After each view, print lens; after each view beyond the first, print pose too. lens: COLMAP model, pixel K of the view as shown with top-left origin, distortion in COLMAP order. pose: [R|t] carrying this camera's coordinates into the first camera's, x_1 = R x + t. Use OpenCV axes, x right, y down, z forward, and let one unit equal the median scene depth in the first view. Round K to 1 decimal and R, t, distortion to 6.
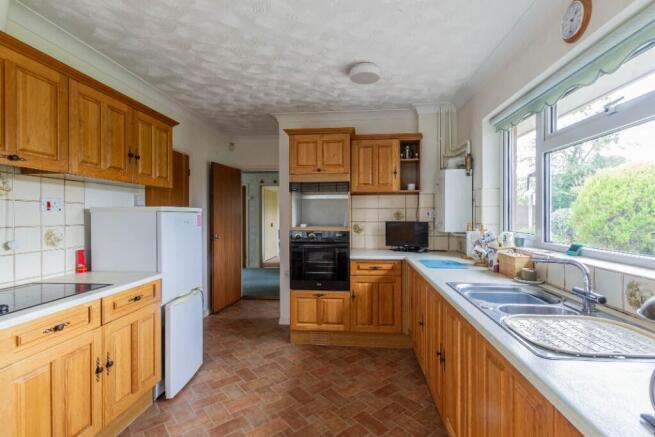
lens RADIAL K [[305.9, 0, 329.8], [0, 305.9, 217.4], [0, 0, 1]] dist [0.001899, -0.000239]
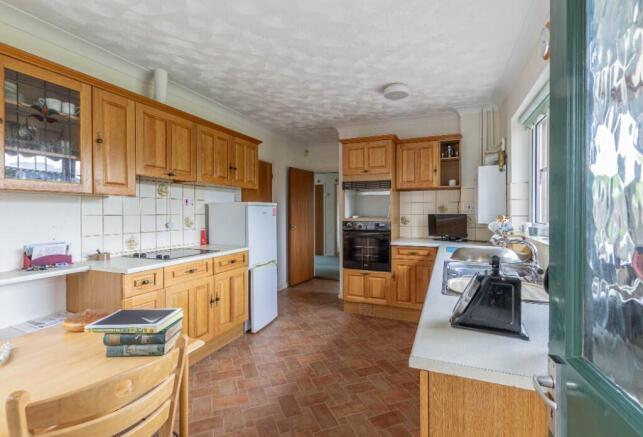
lens RADIAL K [[299.0, 0, 320.9], [0, 299.0, 217.1], [0, 0, 1]] dist [-0.000101, -0.000003]
pose [[0.950933, 0.006985, -0.309318, 0.174696], [-0.003115, 0.999911, 0.013004, 0.013617], [0.309381, -0.011402, 0.950870, -0.200686]]
